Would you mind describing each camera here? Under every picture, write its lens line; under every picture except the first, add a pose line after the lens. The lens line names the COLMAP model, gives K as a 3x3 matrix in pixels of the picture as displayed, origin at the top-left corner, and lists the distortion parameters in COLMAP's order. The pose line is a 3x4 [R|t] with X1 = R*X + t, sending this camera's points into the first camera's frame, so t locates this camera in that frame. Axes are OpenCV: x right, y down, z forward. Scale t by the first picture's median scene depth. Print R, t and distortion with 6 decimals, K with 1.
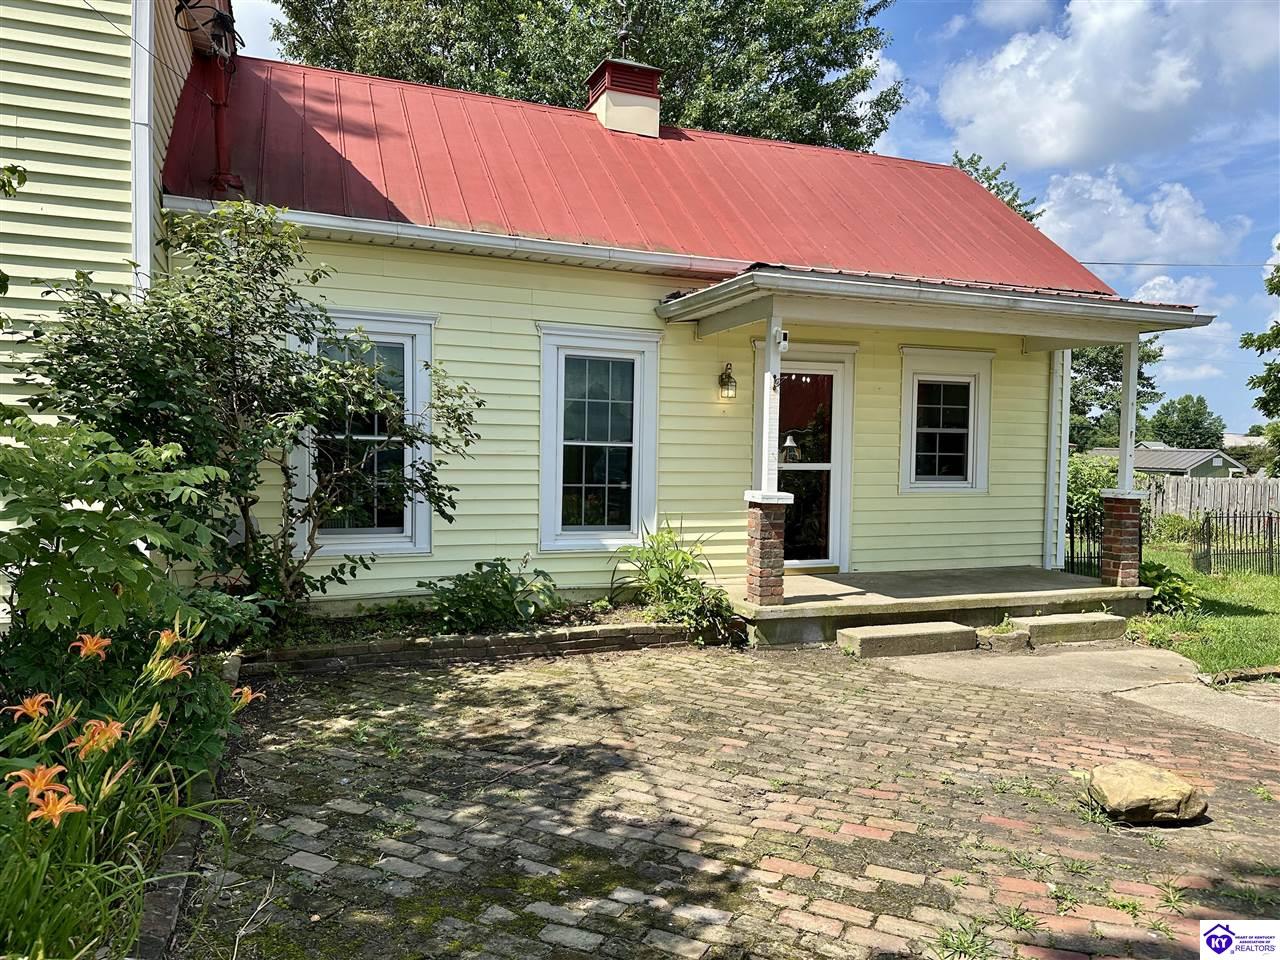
lens RADIAL K [[906.3, 0, 639.9], [0, 906.3, 494.6], [0, 0, 1]] dist [0.053798, -0.052231]
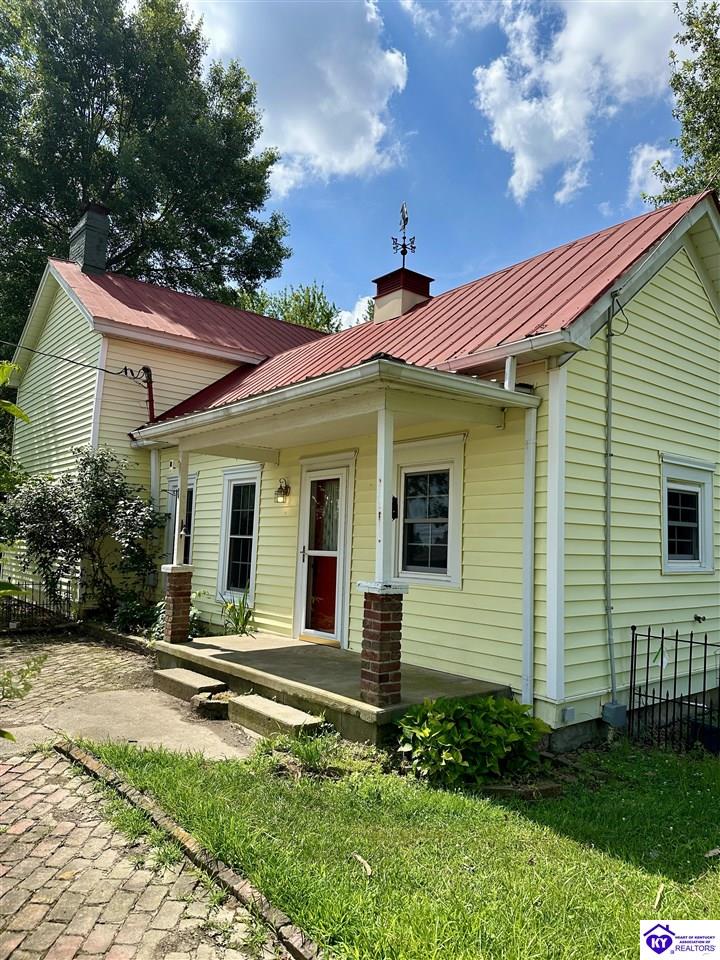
lens RADIAL K [[679.7, 0, 351.8], [0, 679.7, 484.8], [0, 0, 1]] dist [0.053798, -0.052231]
pose [[0.304028, -0.088723, -0.948523, 1.264381], [-0.061218, 0.991777, -0.112391, -0.025524], [0.950694, 0.092237, 0.296096, 0.872916]]
